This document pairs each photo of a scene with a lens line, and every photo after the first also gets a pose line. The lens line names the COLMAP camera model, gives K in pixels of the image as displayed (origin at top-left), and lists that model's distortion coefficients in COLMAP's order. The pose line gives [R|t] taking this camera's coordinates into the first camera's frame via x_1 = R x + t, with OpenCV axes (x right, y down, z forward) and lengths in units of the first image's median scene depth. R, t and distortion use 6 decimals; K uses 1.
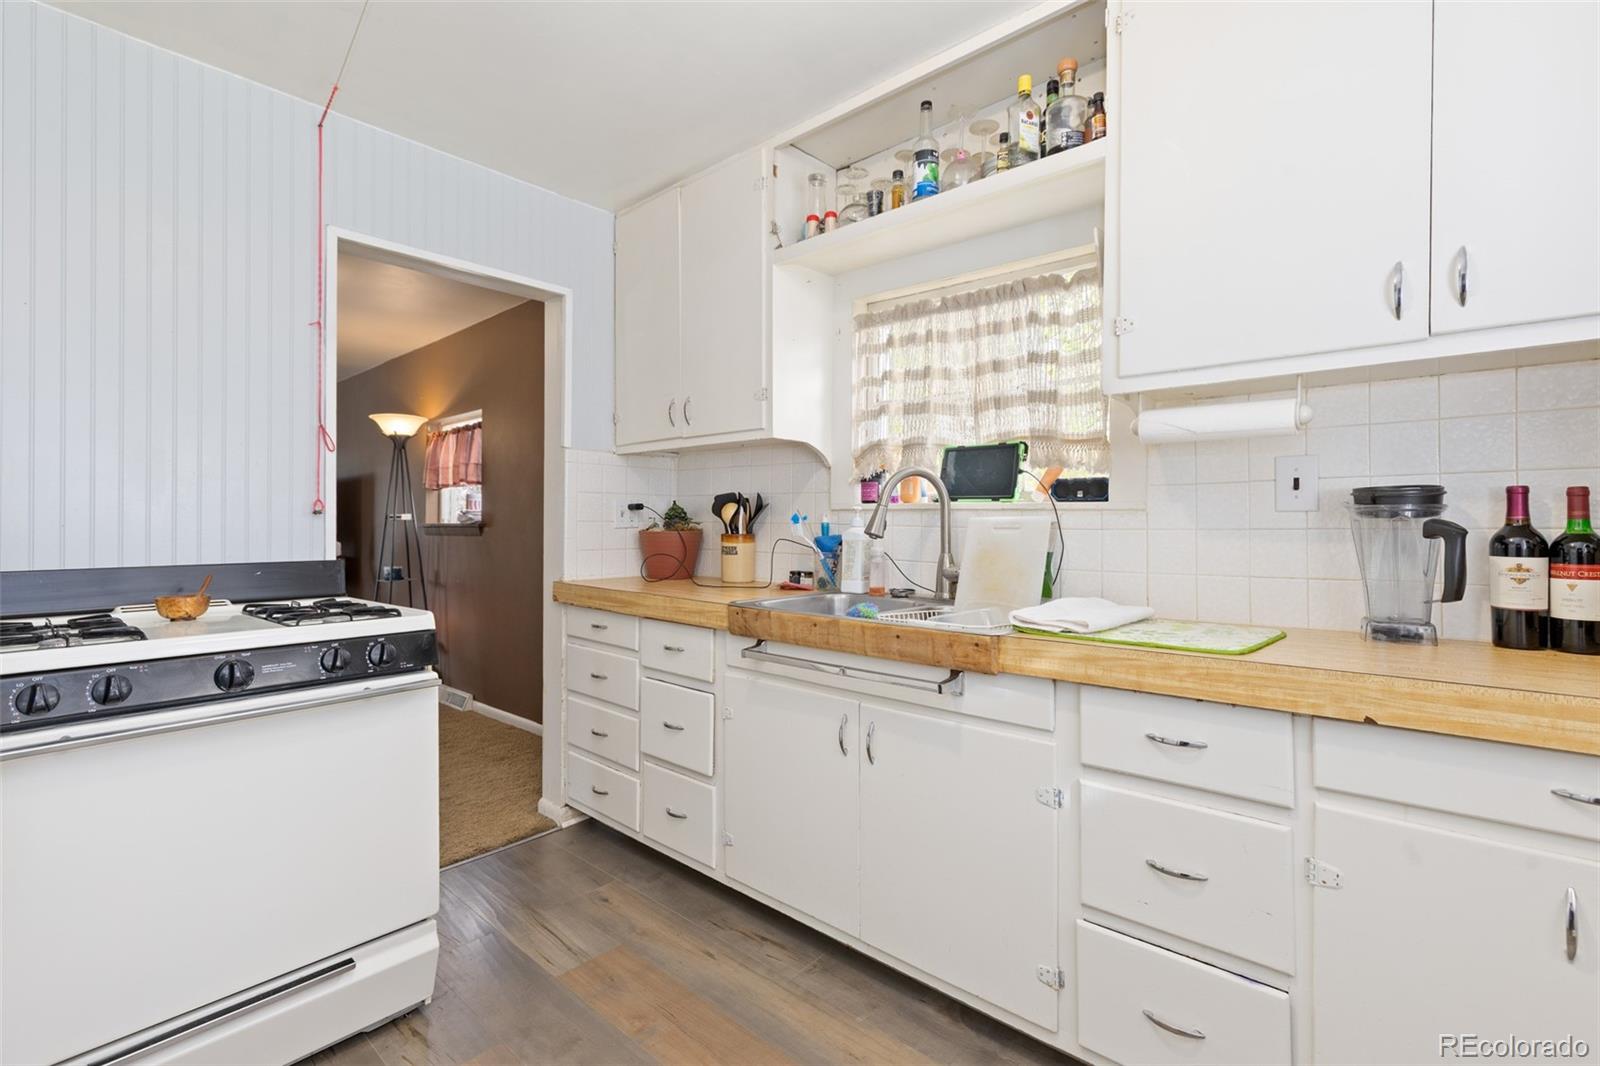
lens RADIAL K [[732.7, 0, 800.0], [0, 732.7, 522.4], [0, 0, 1]] dist [0.012018, 0.000284]
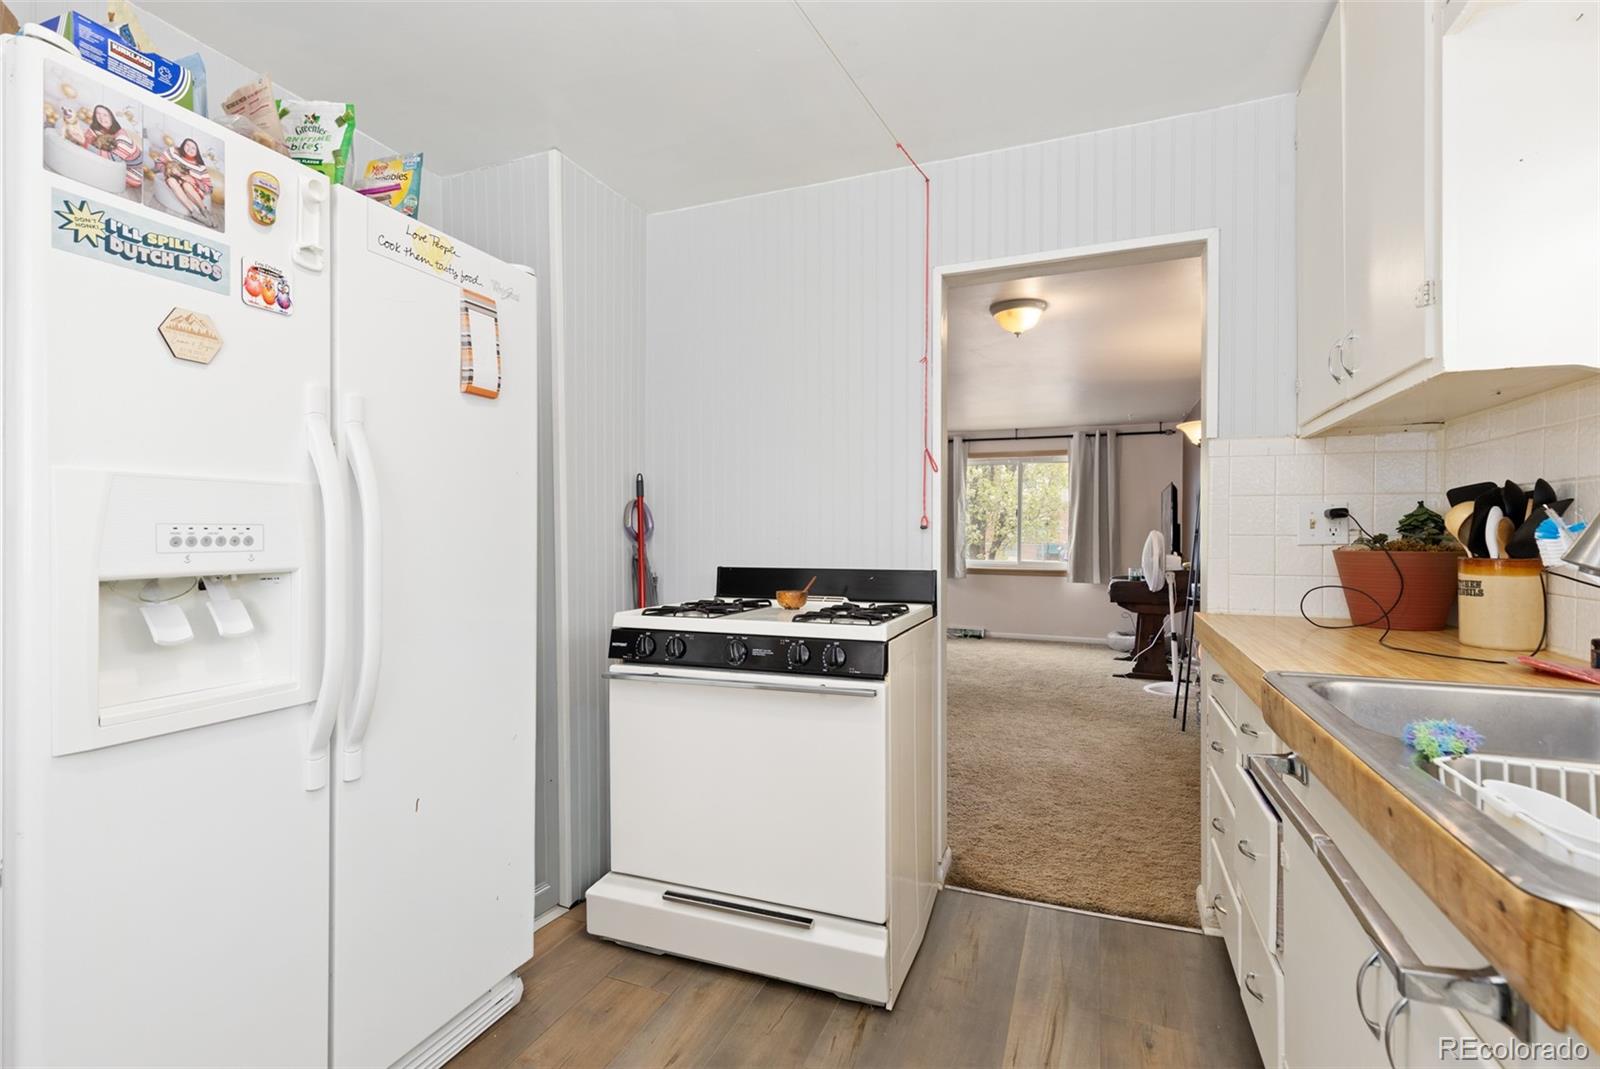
lens RADIAL K [[732.7, 0, 794.6], [0, 732.7, 539.3], [0, 0, 1]] dist [0.012018, 0.000284]
pose [[0.347056, 0.004424, -0.937834, 0.272001], [-0.001021, 0.999990, 0.004339, 0.000011], [0.937844, -0.000548, 0.347058, 0.358470]]
